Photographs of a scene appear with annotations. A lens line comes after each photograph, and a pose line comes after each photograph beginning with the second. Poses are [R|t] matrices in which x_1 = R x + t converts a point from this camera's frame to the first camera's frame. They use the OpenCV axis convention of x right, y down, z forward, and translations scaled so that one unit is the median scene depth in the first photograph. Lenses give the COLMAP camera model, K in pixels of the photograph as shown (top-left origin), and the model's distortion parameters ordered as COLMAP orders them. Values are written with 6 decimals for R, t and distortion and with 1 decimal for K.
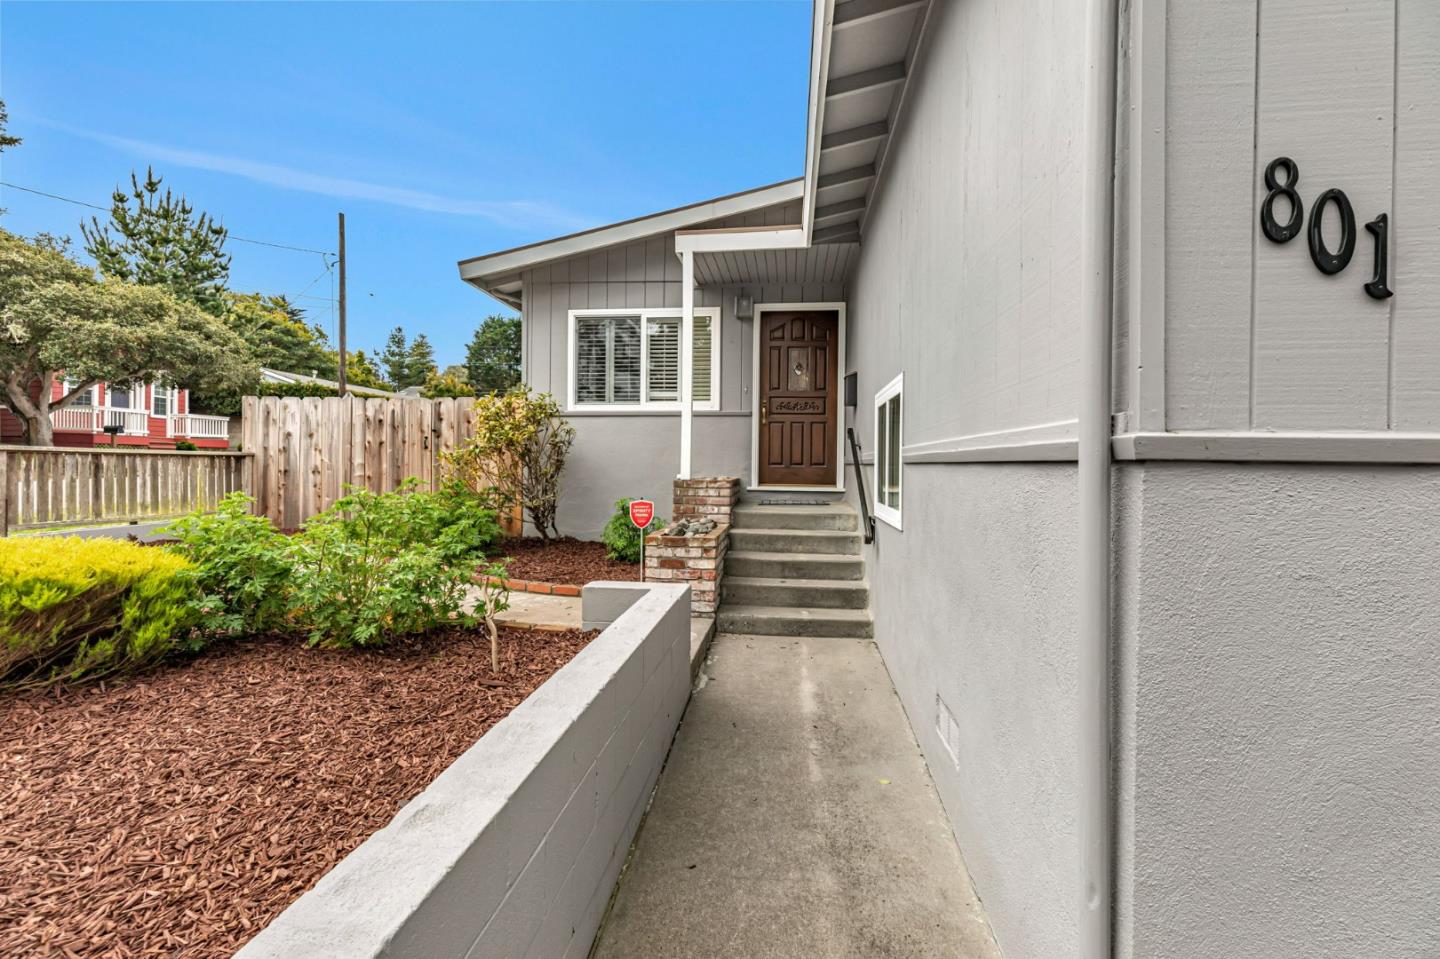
lens RADIAL K [[639.6, 0, 713.8], [0, 639.6, 468.4], [0, 0, 1]] dist [0.006326, -0.000450]
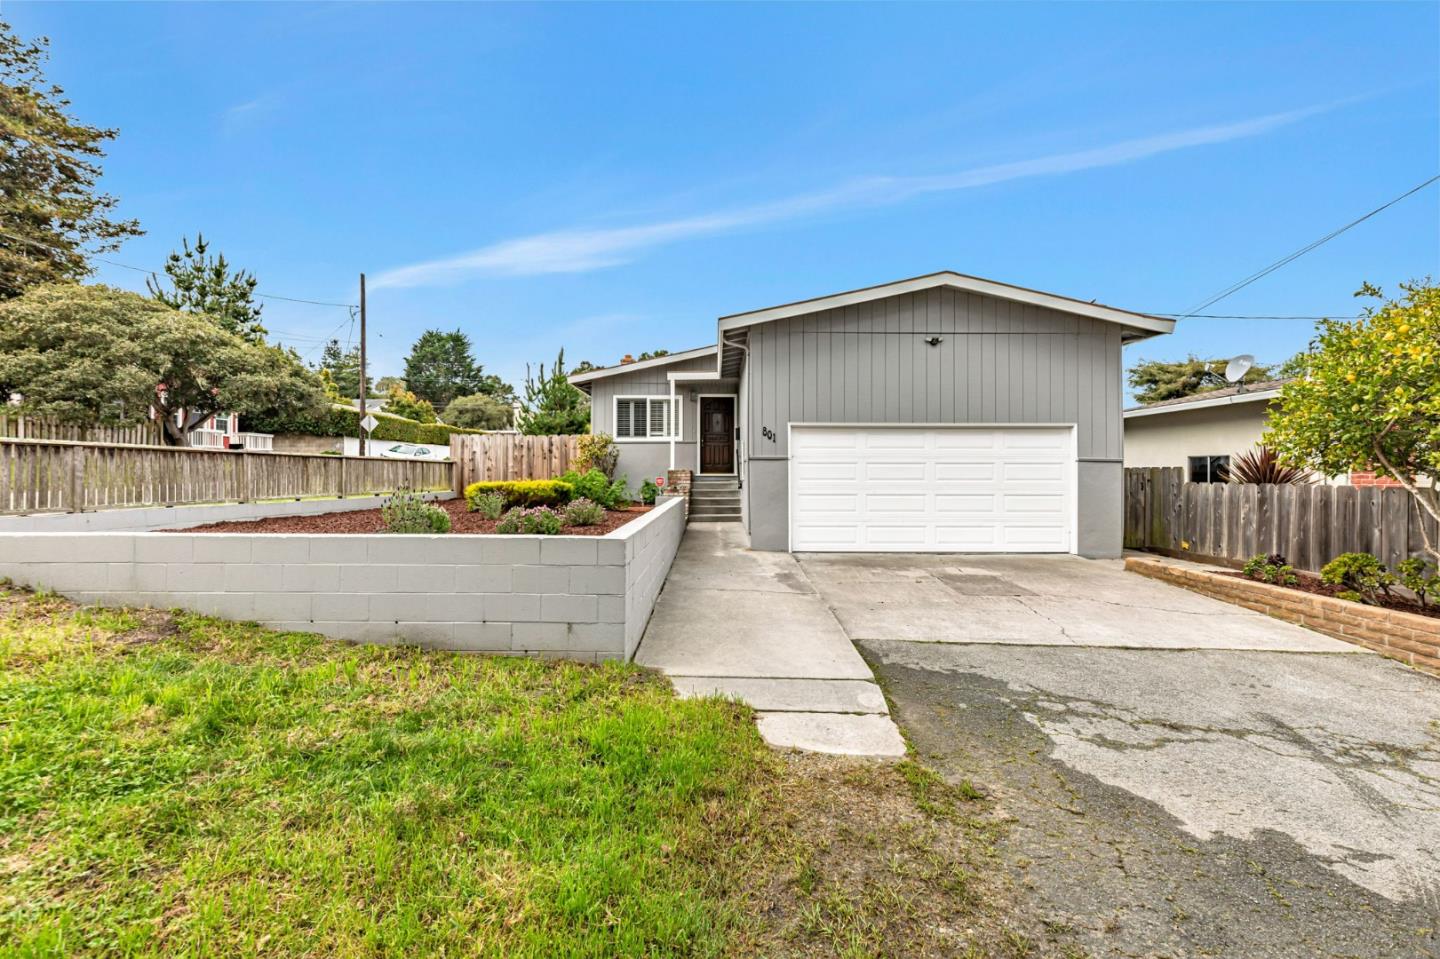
lens RADIAL K [[640.6, 0, 713.7], [0, 640.6, 472.1], [0, 0, 1]] dist [0.005505, -0.000756]
pose [[0.993293, -0.009152, 0.115261, -0.133050], [0.009856, 0.999936, -0.005536, 0.030792], [-0.115203, 0.006635, 0.993320, -1.161036]]
